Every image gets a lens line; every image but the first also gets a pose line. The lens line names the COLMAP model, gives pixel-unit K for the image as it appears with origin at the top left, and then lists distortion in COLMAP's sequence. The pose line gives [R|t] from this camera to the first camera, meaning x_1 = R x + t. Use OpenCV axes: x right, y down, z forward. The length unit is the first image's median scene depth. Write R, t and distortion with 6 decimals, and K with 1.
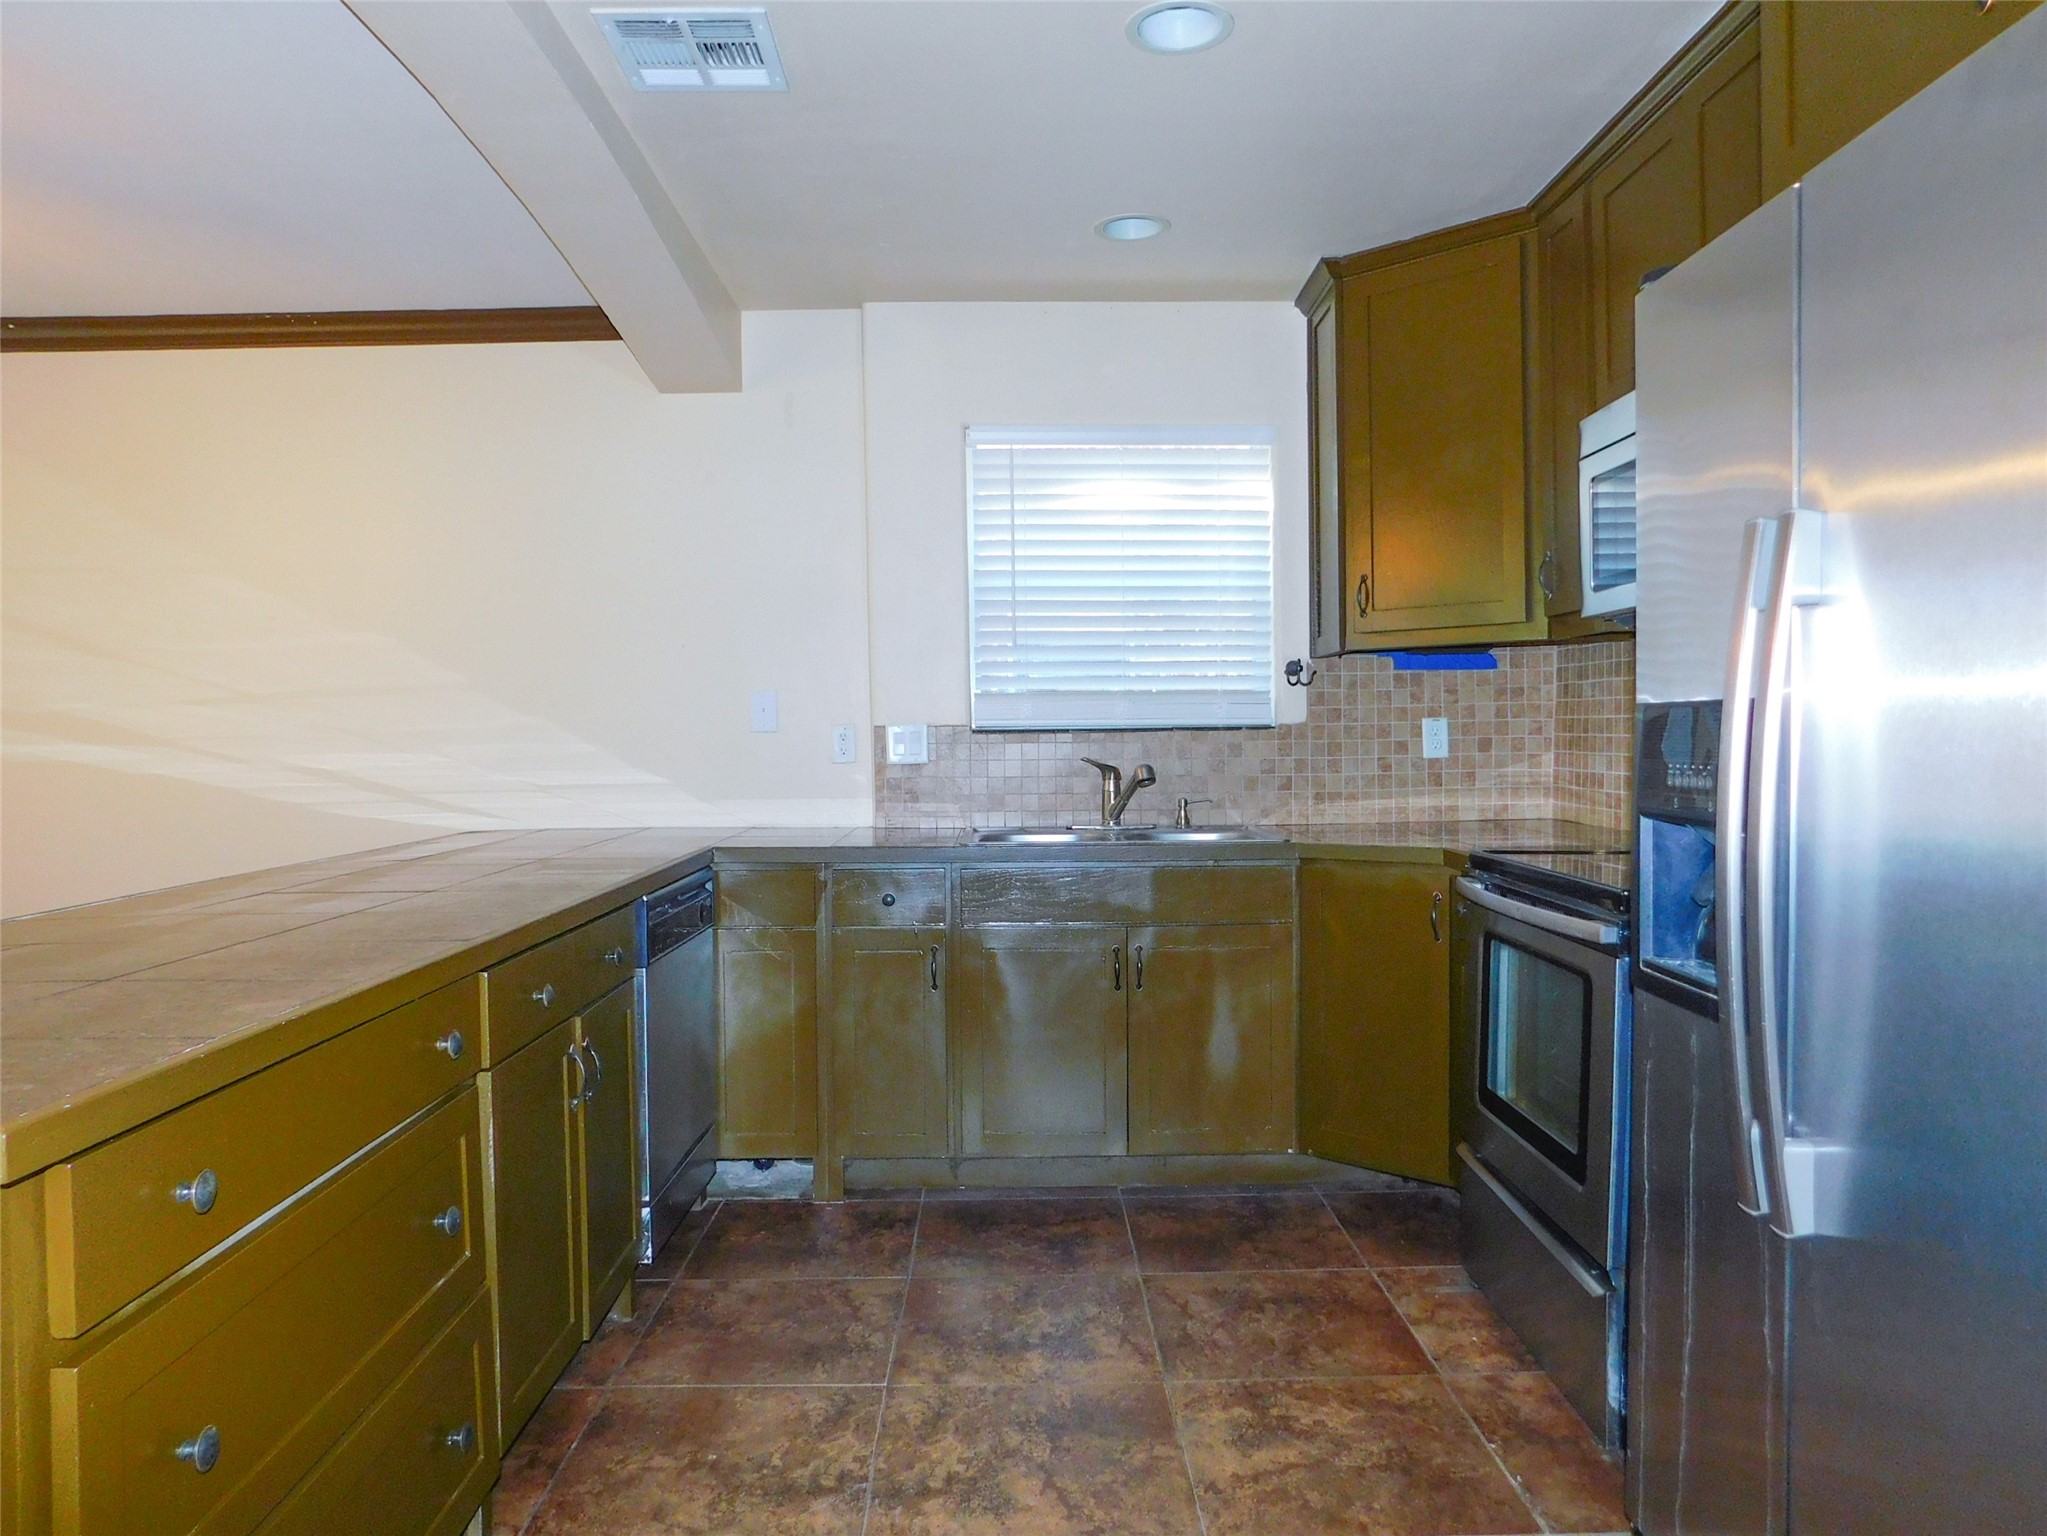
lens RADIAL K [[1358.5, 0, 962.2], [0, 1358.5, 773.5], [0, 0, 1]] dist [-0.090877, 0.066656]
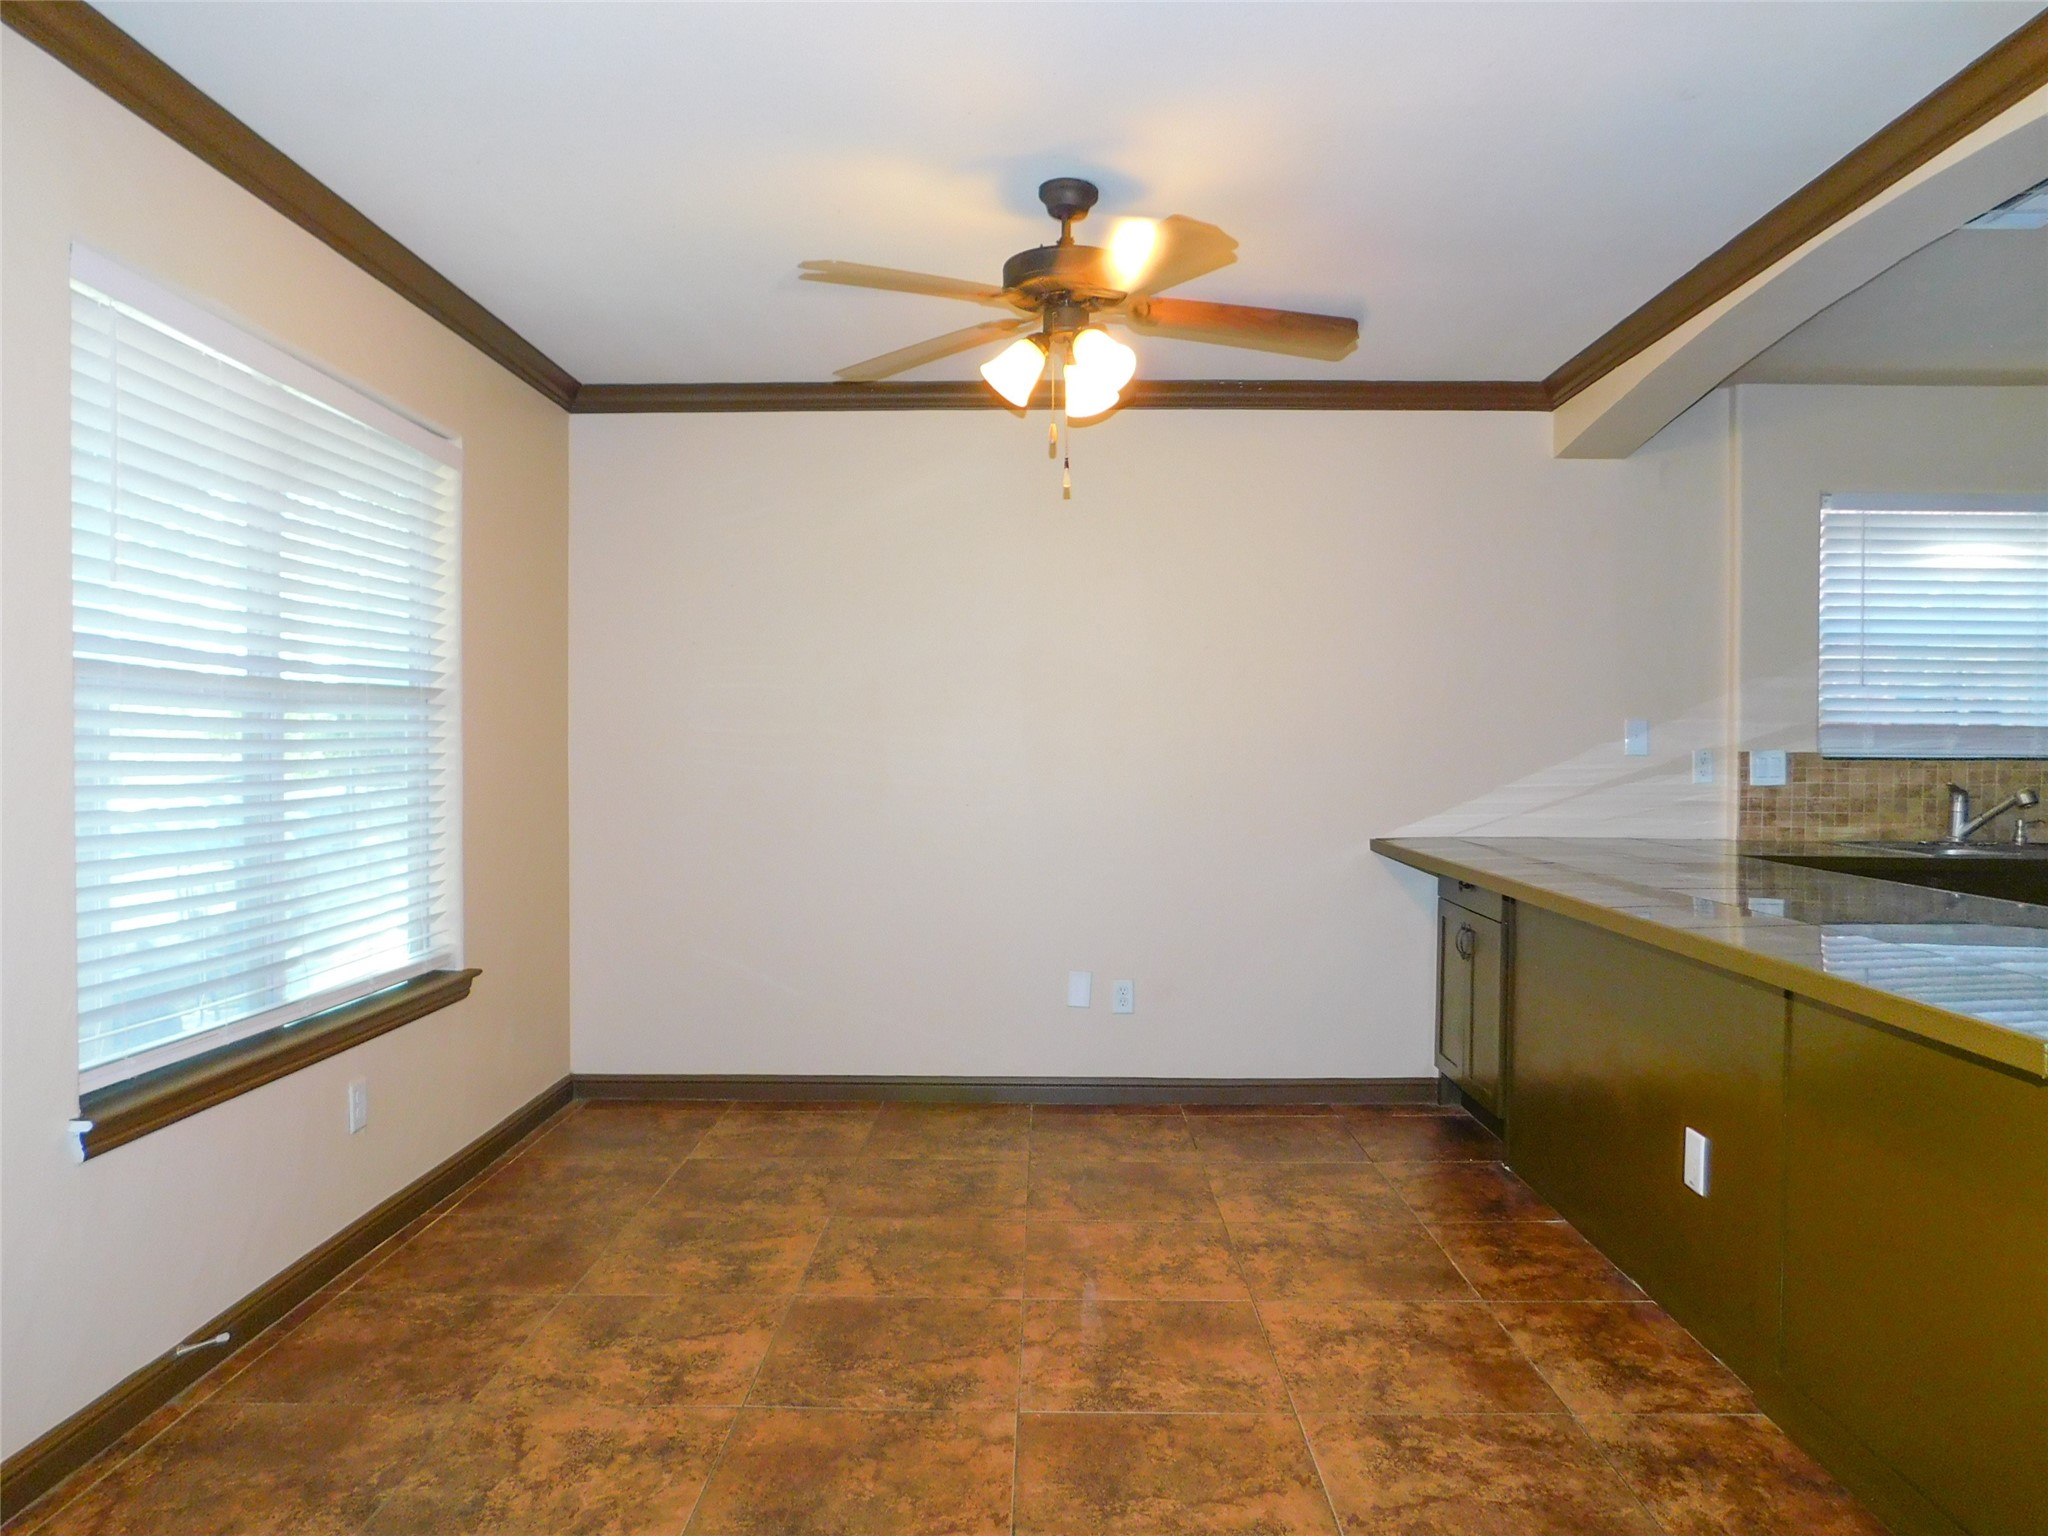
lens RADIAL K [[1368.6, 0, 1029.9], [0, 1368.6, 763.8], [0, 0, 1]] dist [-0.078979, 0.075883]
pose [[0.999826, 0.014986, -0.011150, -0.744415], [-0.015206, 0.999686, -0.019926, 0.007356], [0.010847, 0.020092, 0.999739, -0.165356]]
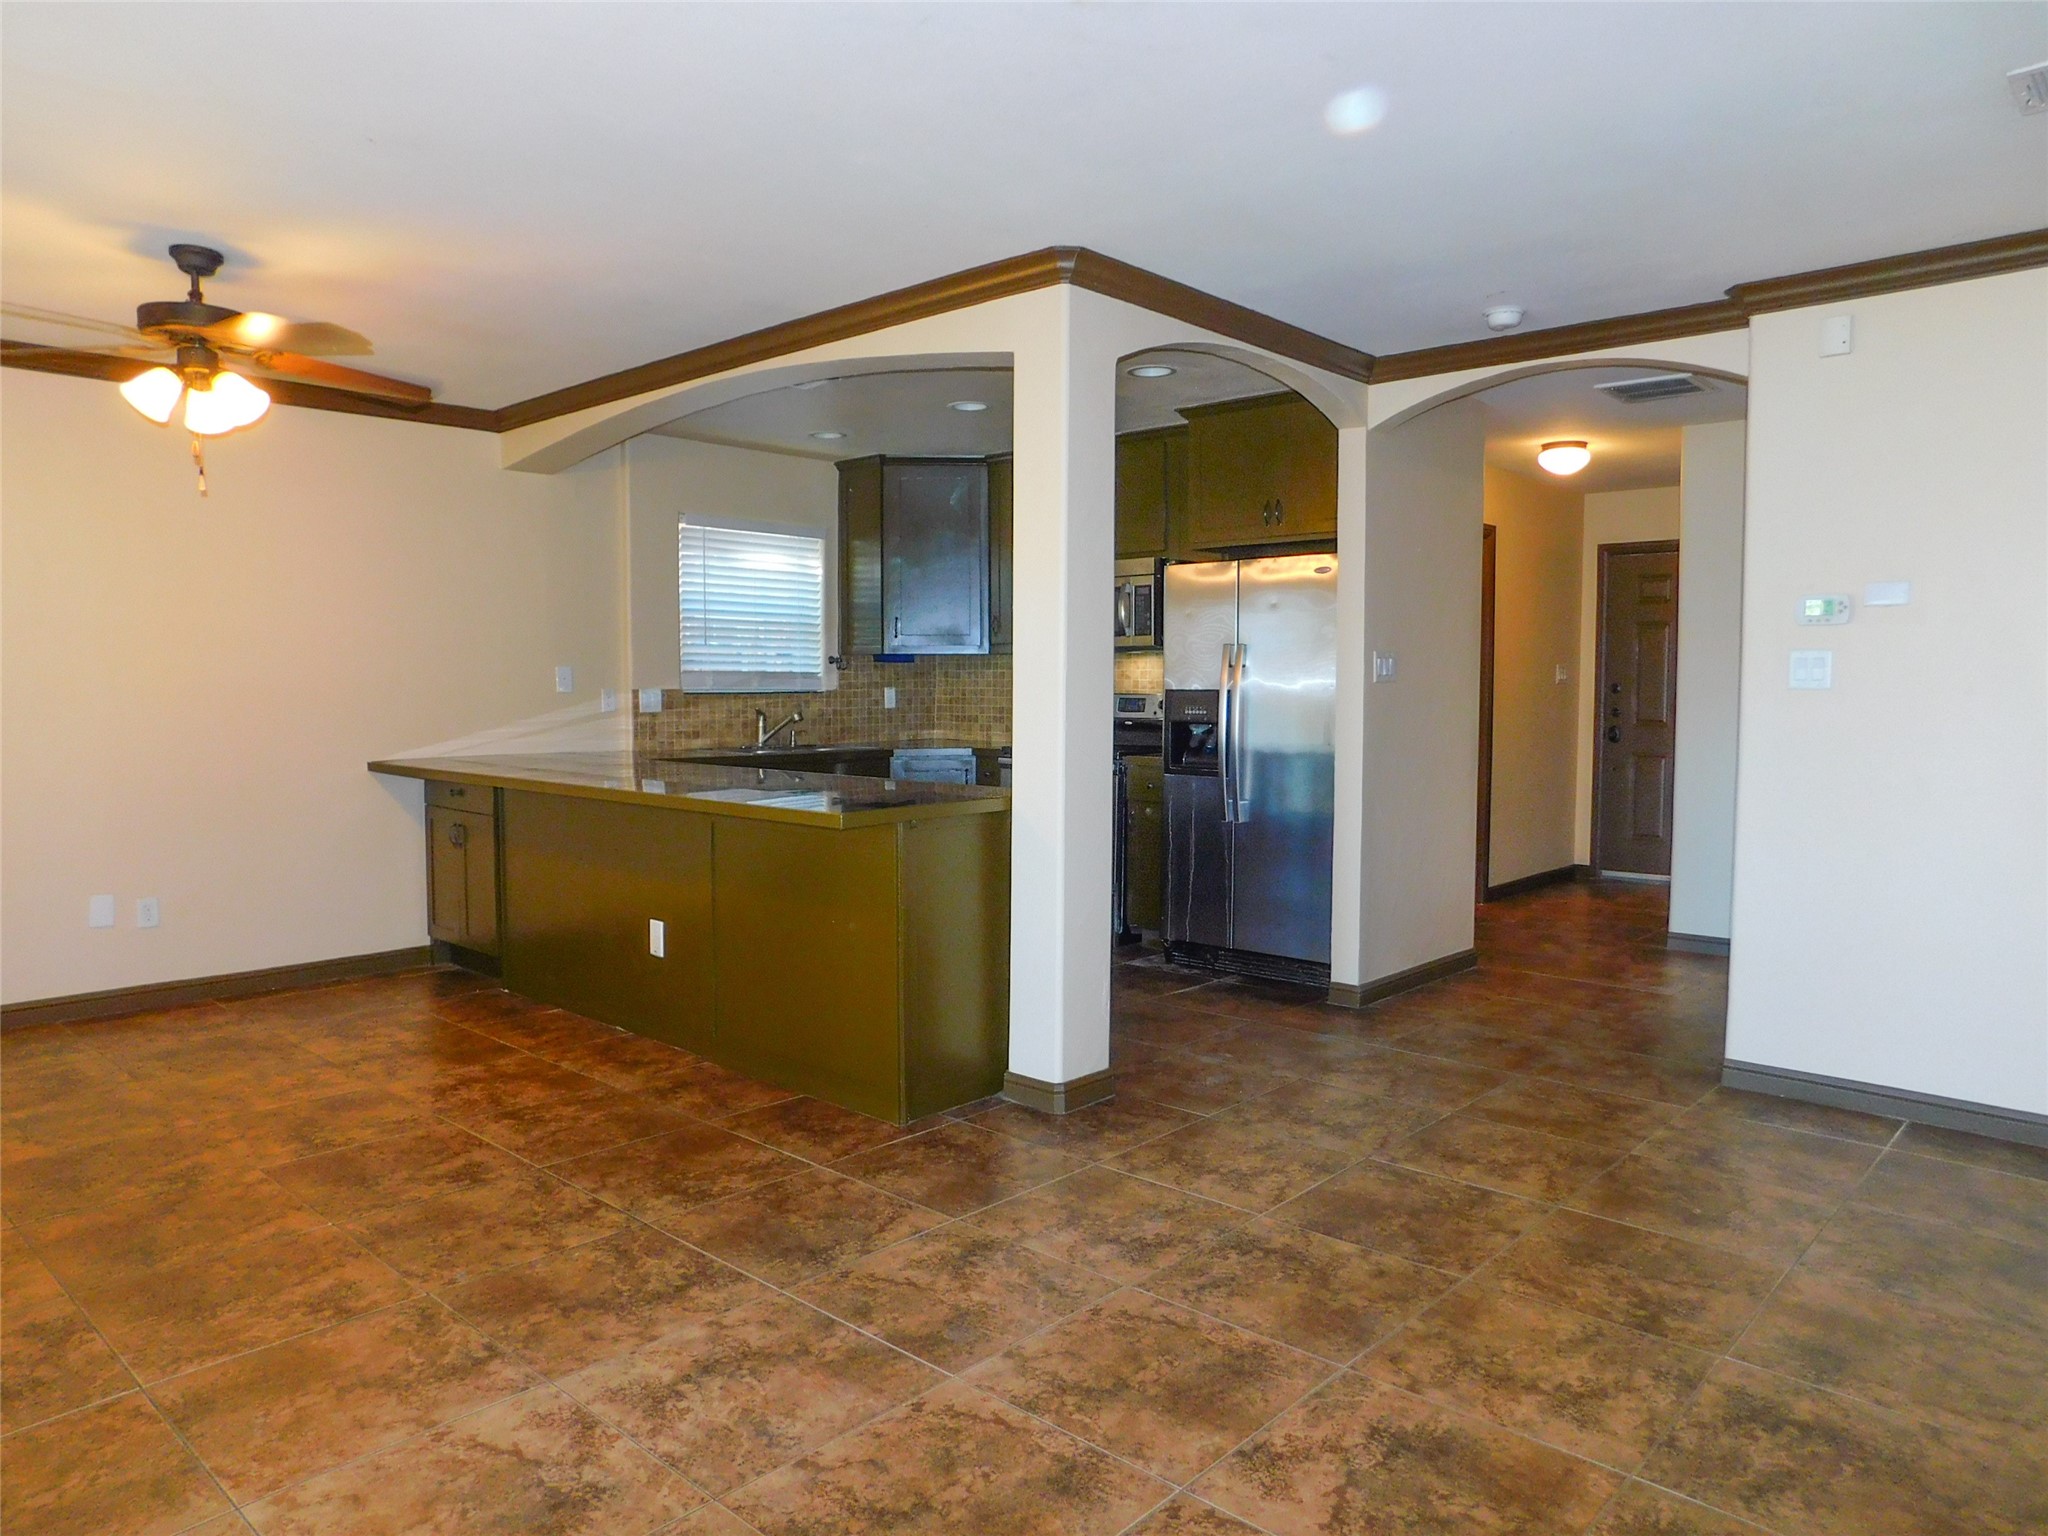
lens RADIAL K [[1368.6, 0, 1029.9], [0, 1368.6, 763.8], [0, 0, 1]] dist [-0.078979, 0.075883]
pose [[0.677780, -0.032570, 0.734543, -1.088428], [0.015653, 0.999431, 0.029872, 0.014493], [-0.735098, -0.008748, 0.677904, -0.541391]]
